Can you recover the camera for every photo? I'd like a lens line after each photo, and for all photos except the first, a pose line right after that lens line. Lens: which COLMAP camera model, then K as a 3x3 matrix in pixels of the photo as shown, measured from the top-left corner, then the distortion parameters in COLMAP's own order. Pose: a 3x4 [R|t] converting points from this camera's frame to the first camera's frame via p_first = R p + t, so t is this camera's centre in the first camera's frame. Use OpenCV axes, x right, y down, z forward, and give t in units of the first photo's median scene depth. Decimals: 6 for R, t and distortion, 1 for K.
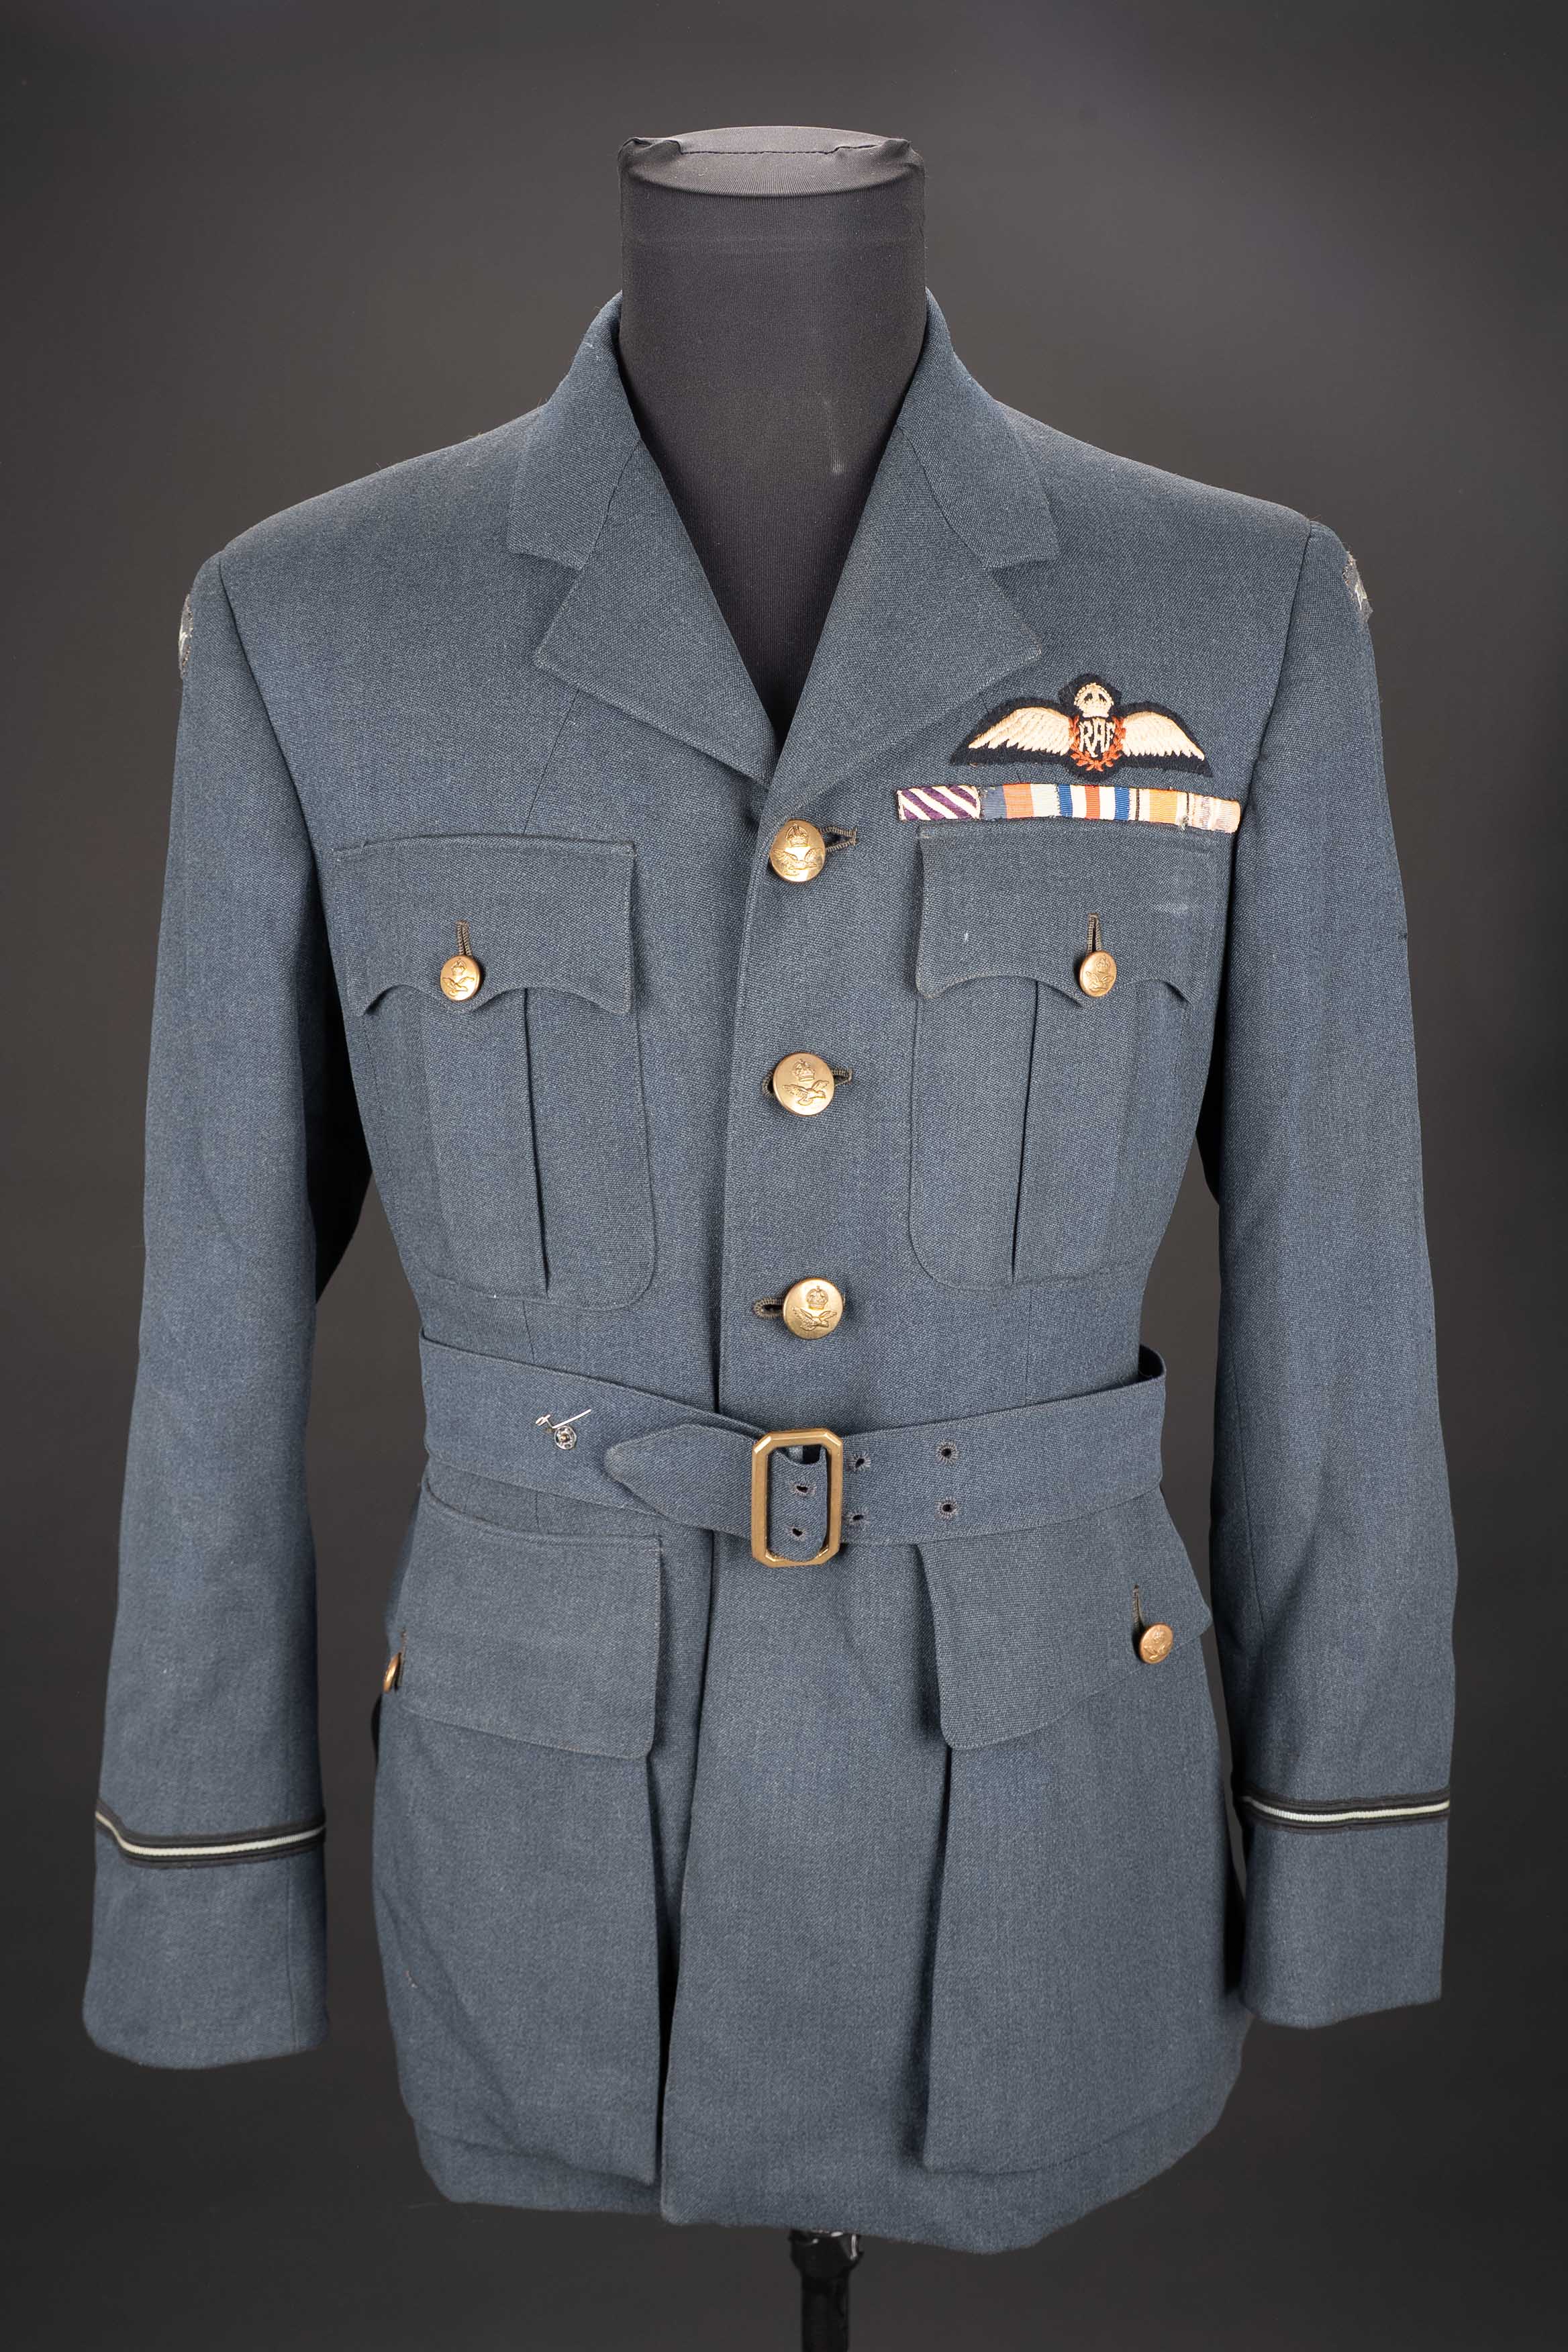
lens RADIAL K [[2561.9, 0, 805.9], [0, 2561.9, 1118.8], [0, 0, 1]] dist [0.199849, 0.000000]
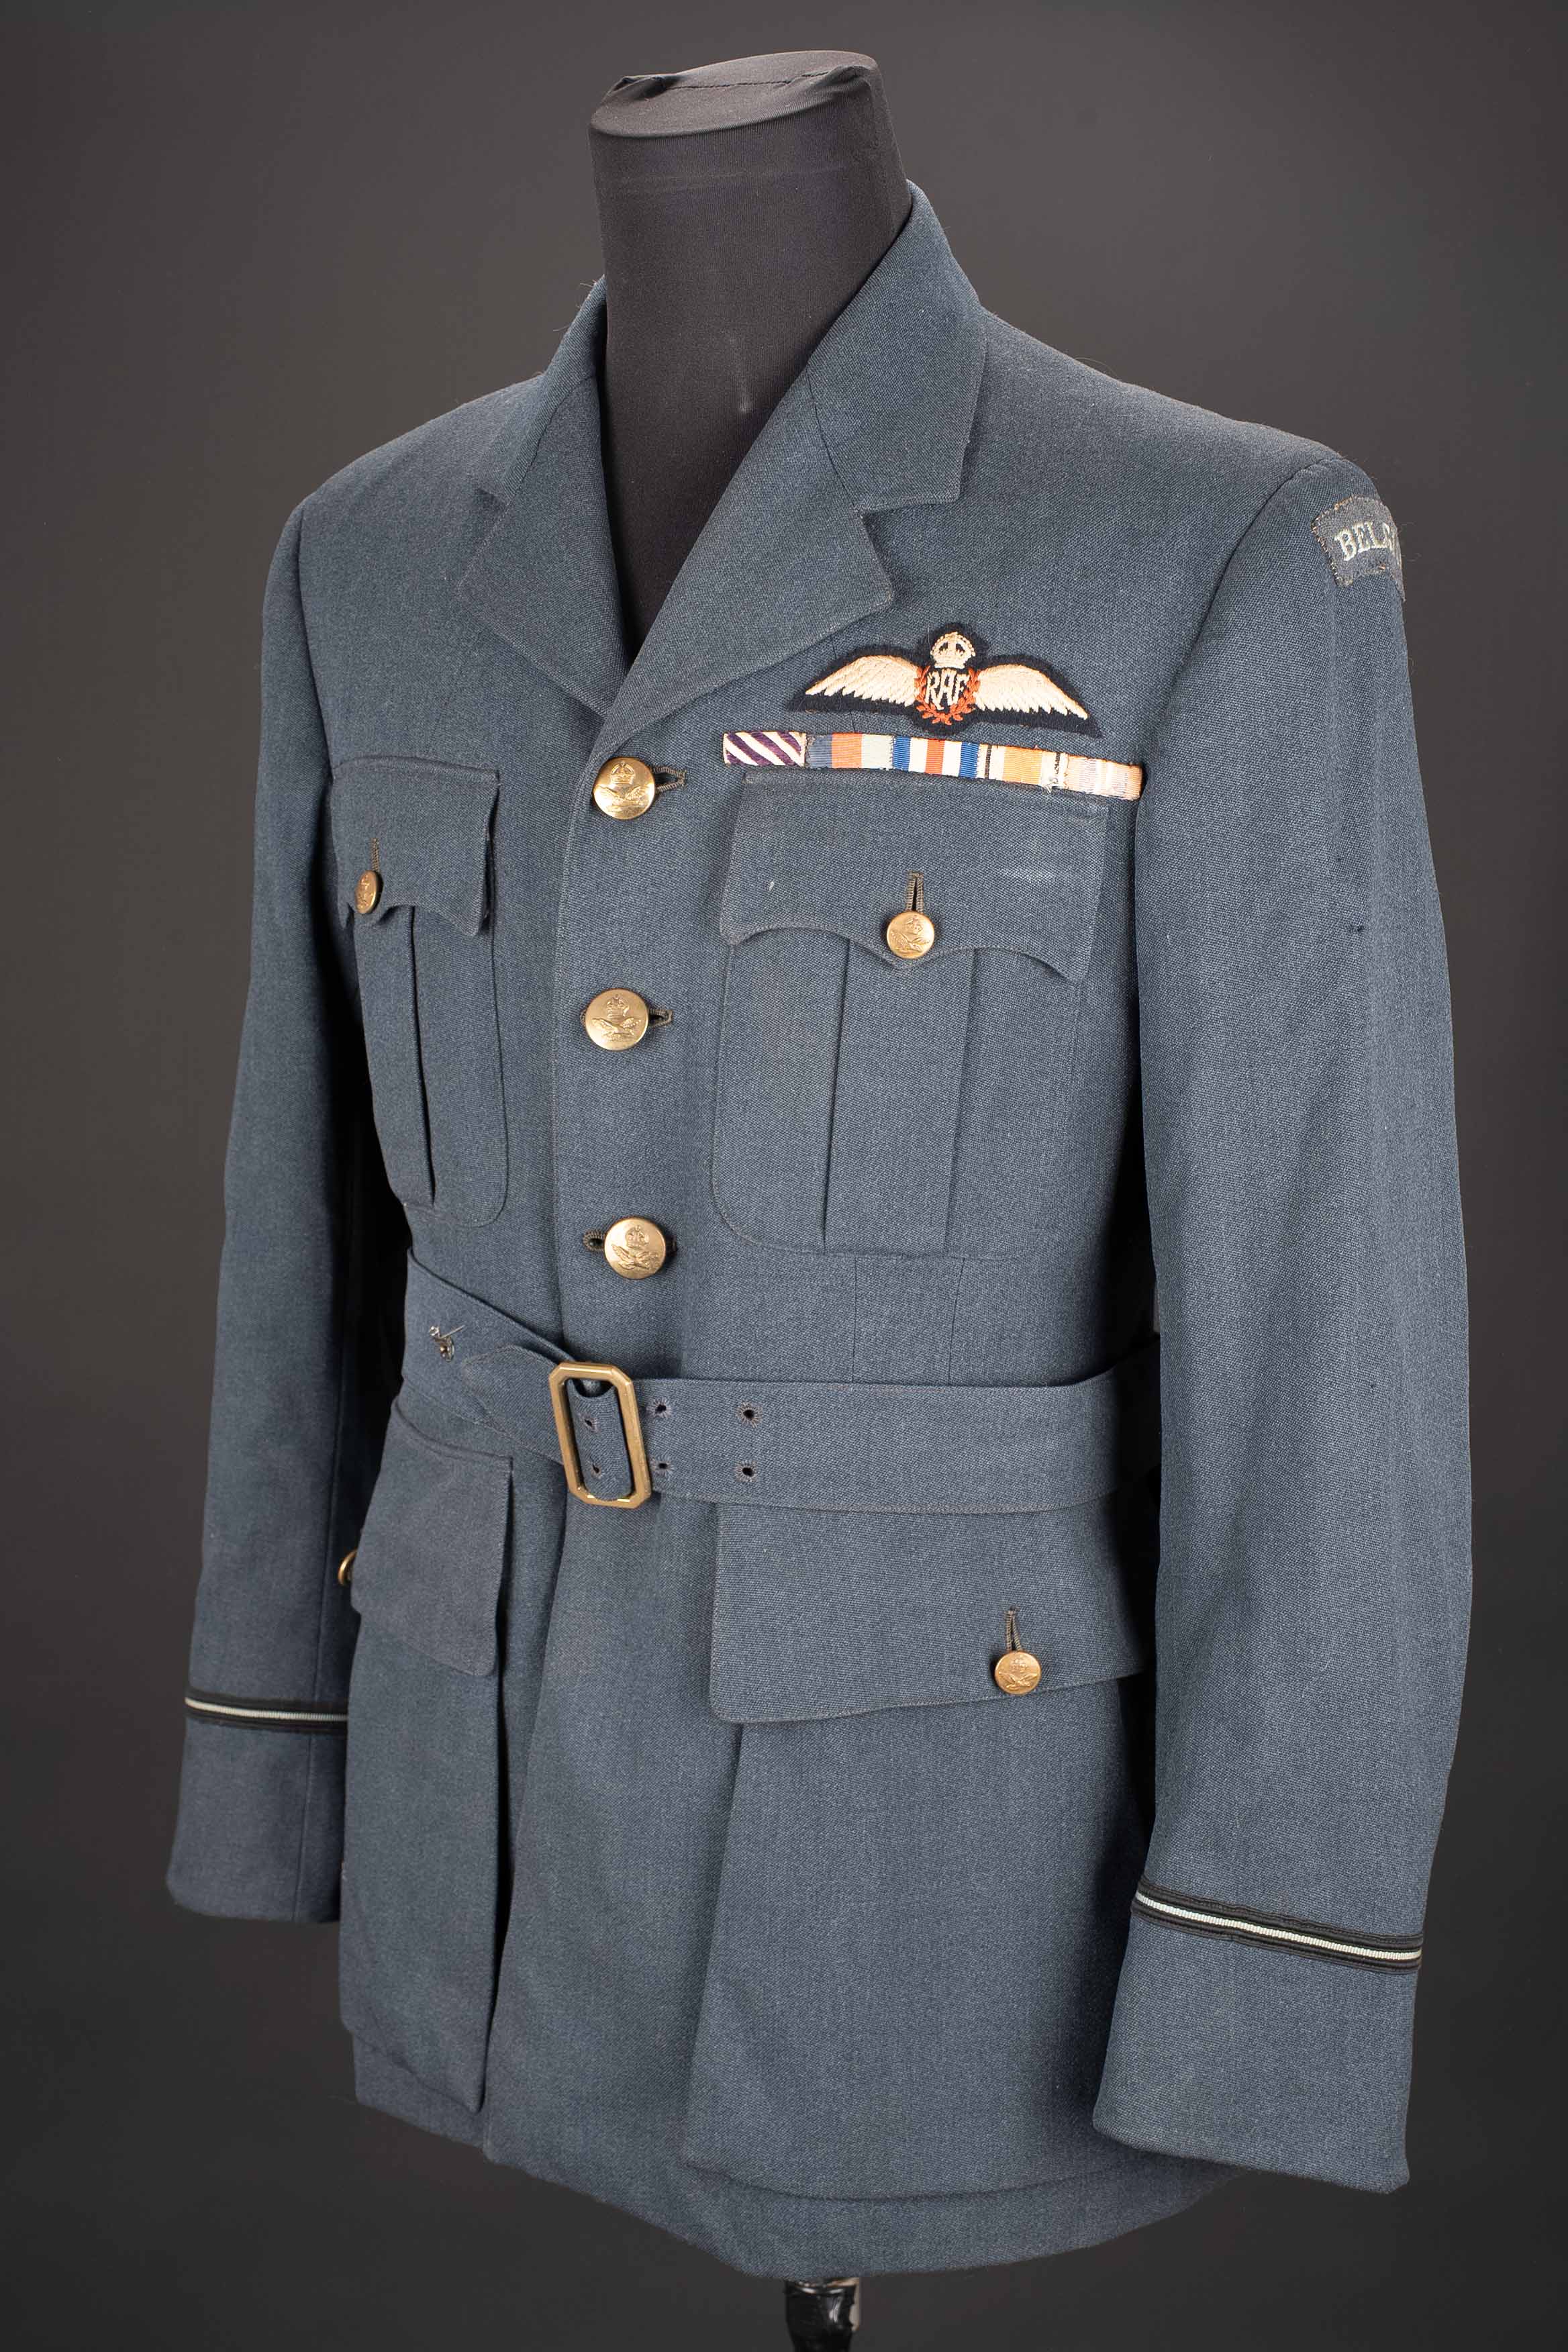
lens RADIAL K [[3165.2, 0, 762.4], [0, 3165.2, 1088.7], [0, 0, 1]] dist [0.384618, 0.000000]
pose [[0.873286, 0.098759, -0.477093, 0.622550], [-0.110419, 0.993879, 0.003621, 0.002338], [0.474530, 0.049517, 0.878846, -0.061515]]
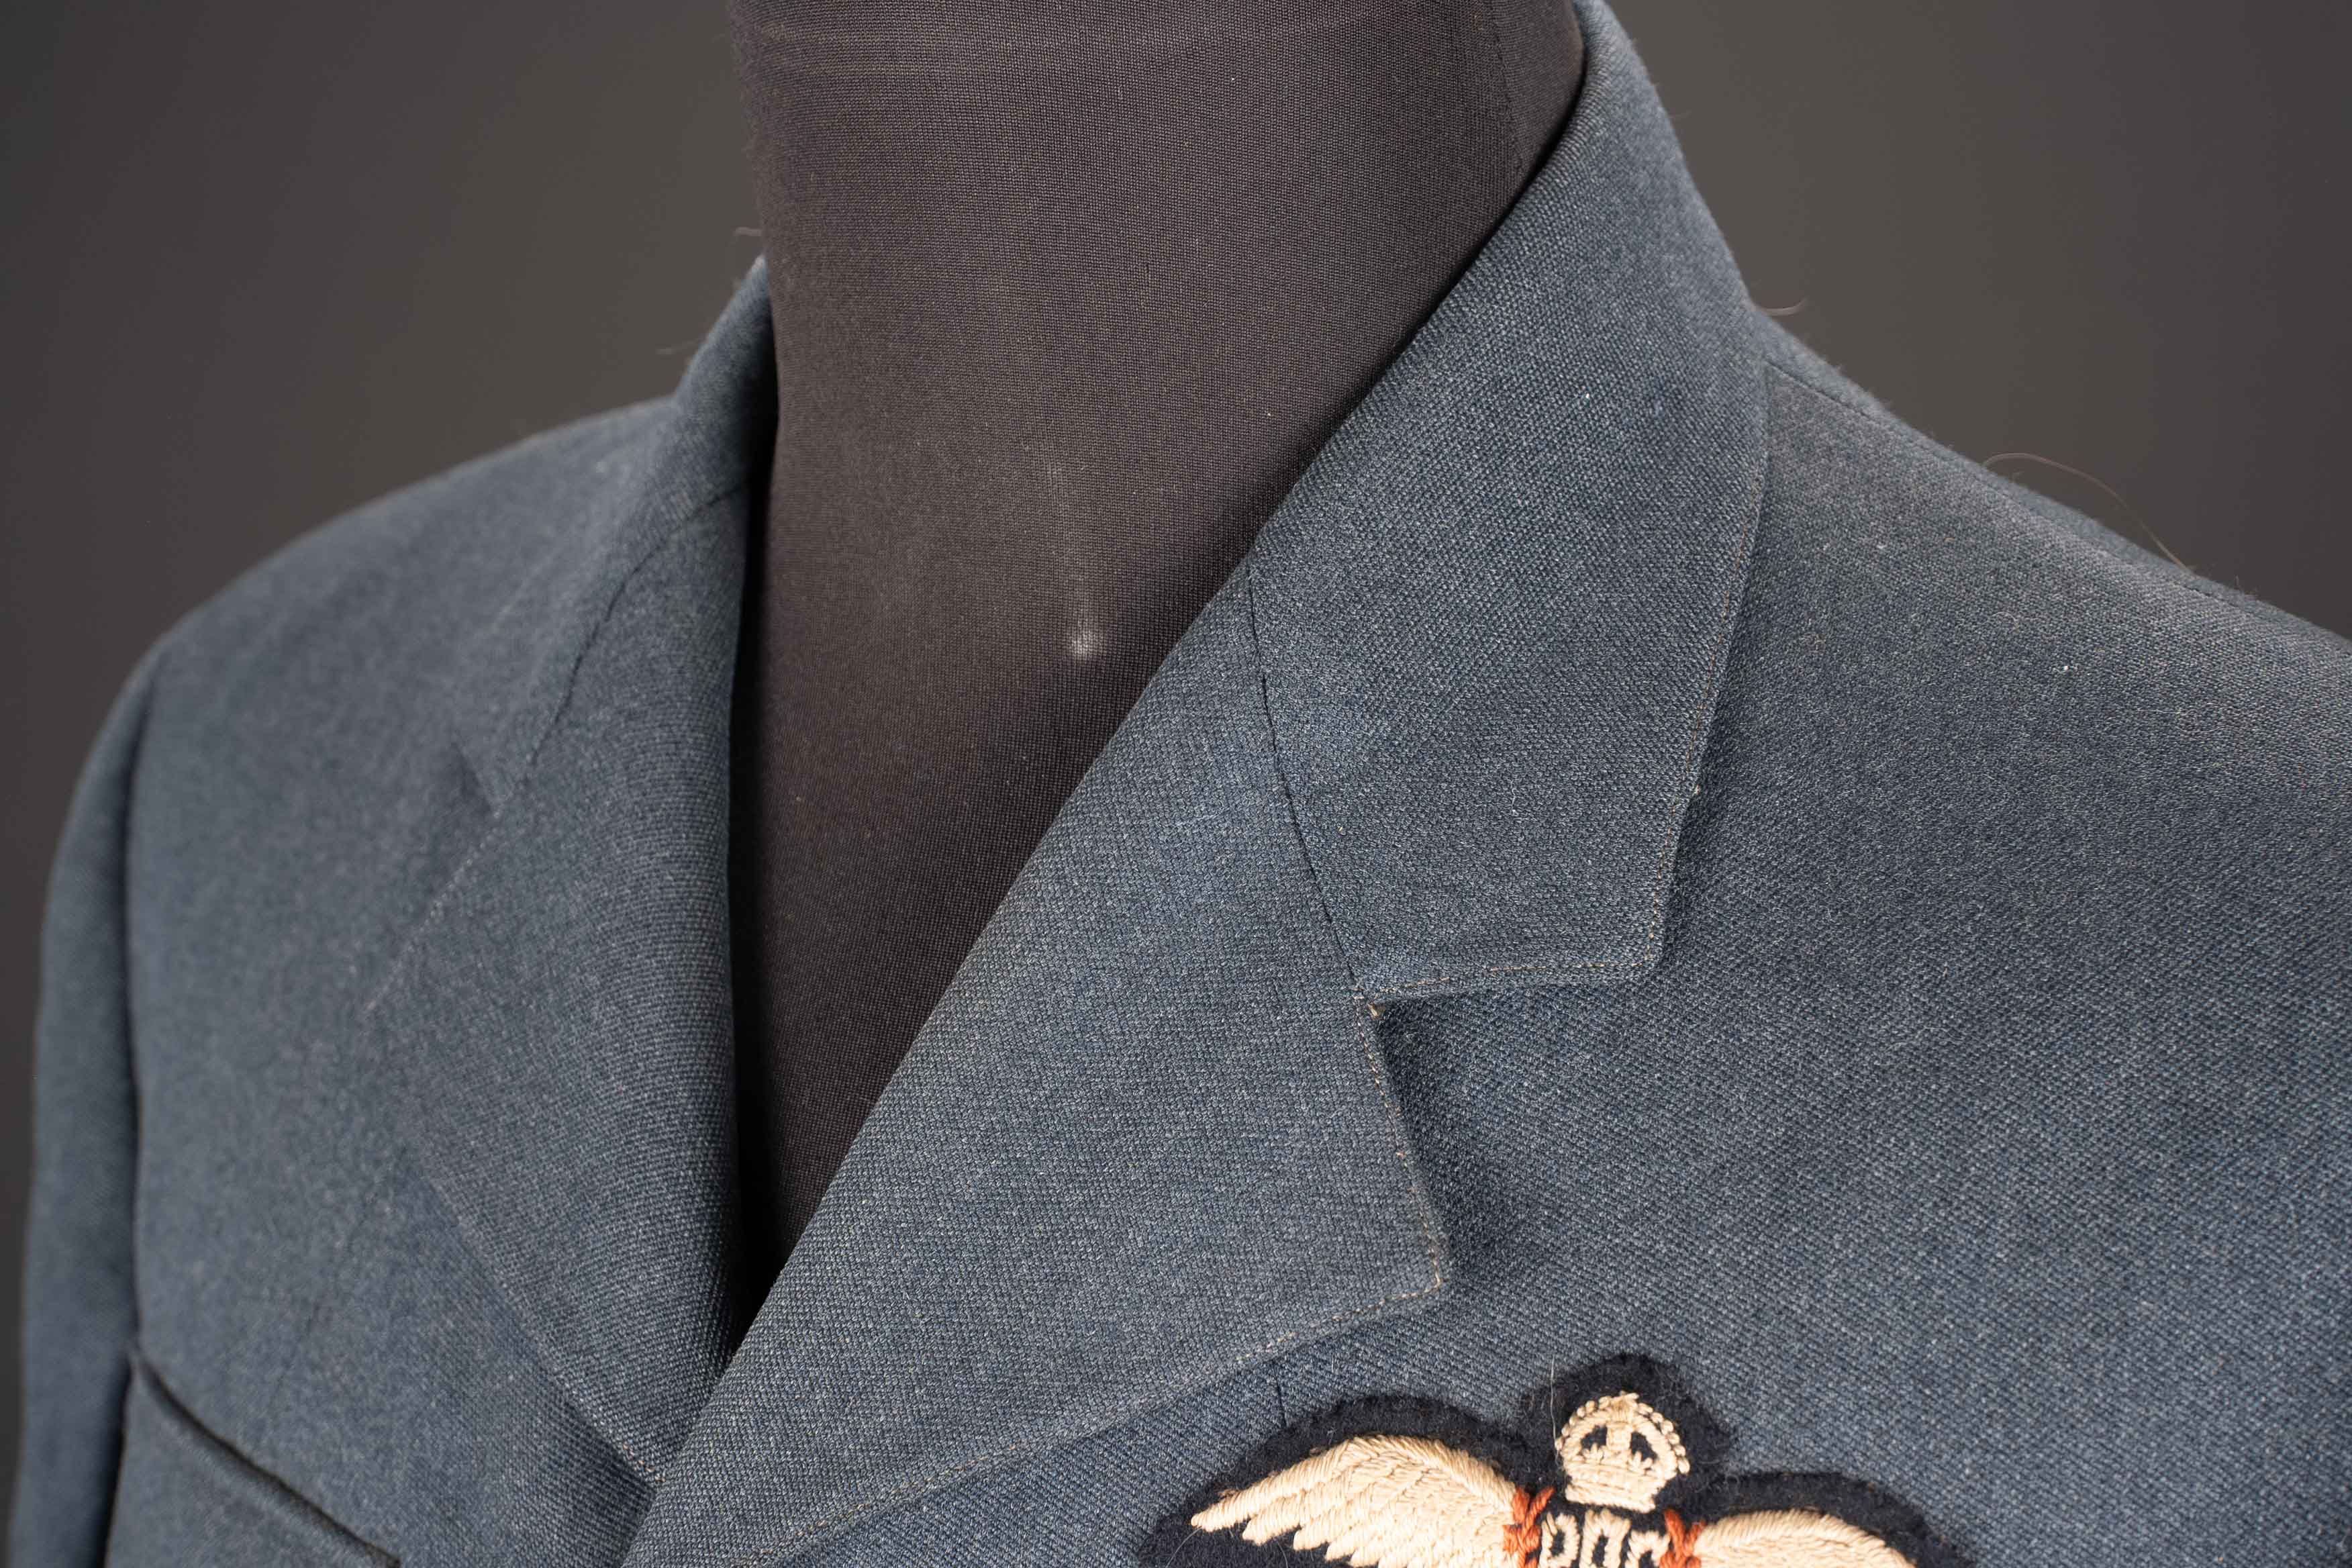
lens RADIAL K [[3835.1, 0, 1190.3], [0, 3835.1, 831.0], [0, 0, 1]] dist [0.380761, 0.000000]
pose [[0.816945, 0.154127, -0.555739, 0.321888], [-0.144874, 0.987573, 0.060924, -0.256939], [0.558223, 0.030740, 0.829121, 0.559979]]
